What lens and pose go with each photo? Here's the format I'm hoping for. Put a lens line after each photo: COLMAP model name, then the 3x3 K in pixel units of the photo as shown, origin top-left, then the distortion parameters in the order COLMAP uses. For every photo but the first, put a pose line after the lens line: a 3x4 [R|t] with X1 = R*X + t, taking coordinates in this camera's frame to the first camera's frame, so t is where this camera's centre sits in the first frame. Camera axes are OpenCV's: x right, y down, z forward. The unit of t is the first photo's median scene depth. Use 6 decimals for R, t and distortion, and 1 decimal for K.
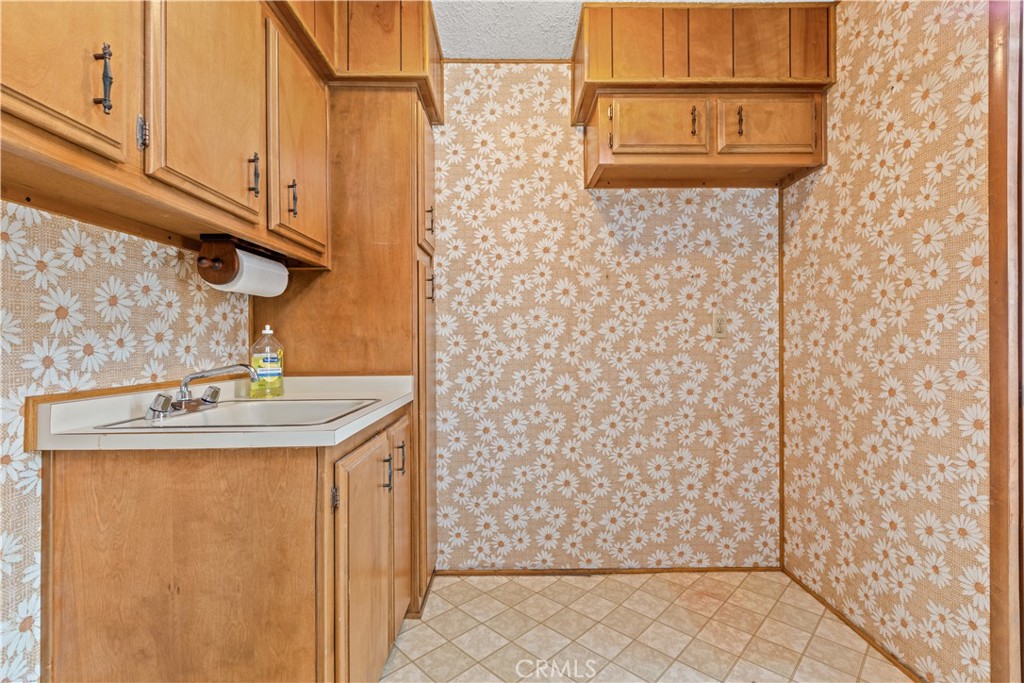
lens RADIAL K [[458.8, 0, 514.4], [0, 458.8, 343.7], [0, 0, 1]] dist [0.002046, -0.001119]
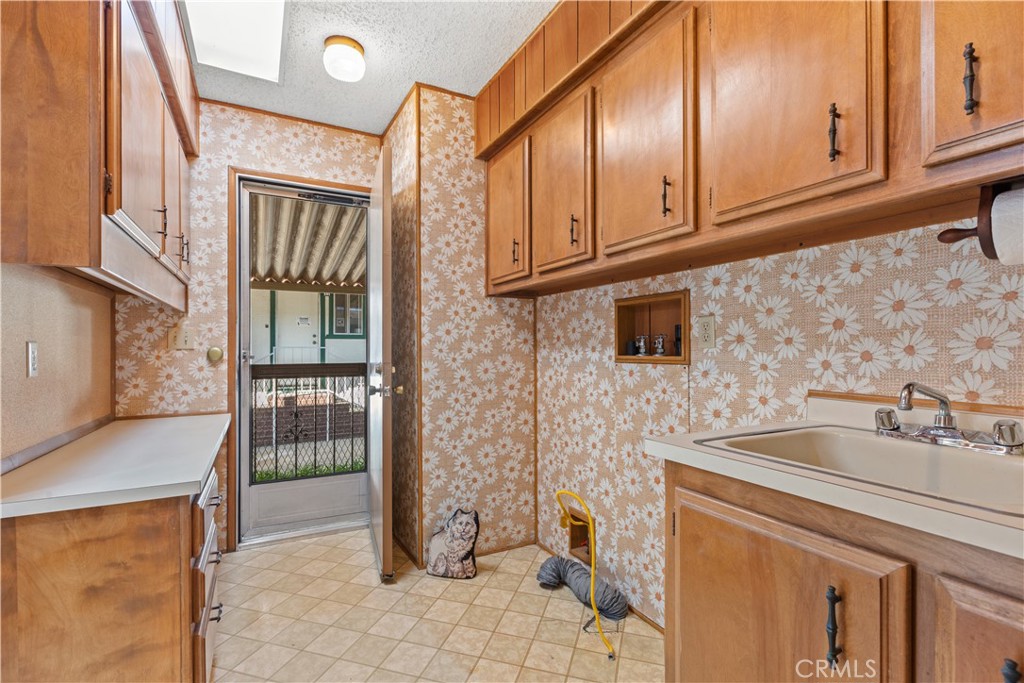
lens RADIAL K [[458.8, 0, 511.3], [0, 458.8, 342.9], [0, 0, 1]] dist [0.002046, -0.001119]
pose [[-0.877751, -0.000590, -0.479117, 0.326706], [0.001100, 0.999994, -0.003248, -0.016367], [0.479117, -0.003378, -0.877745, 1.655461]]
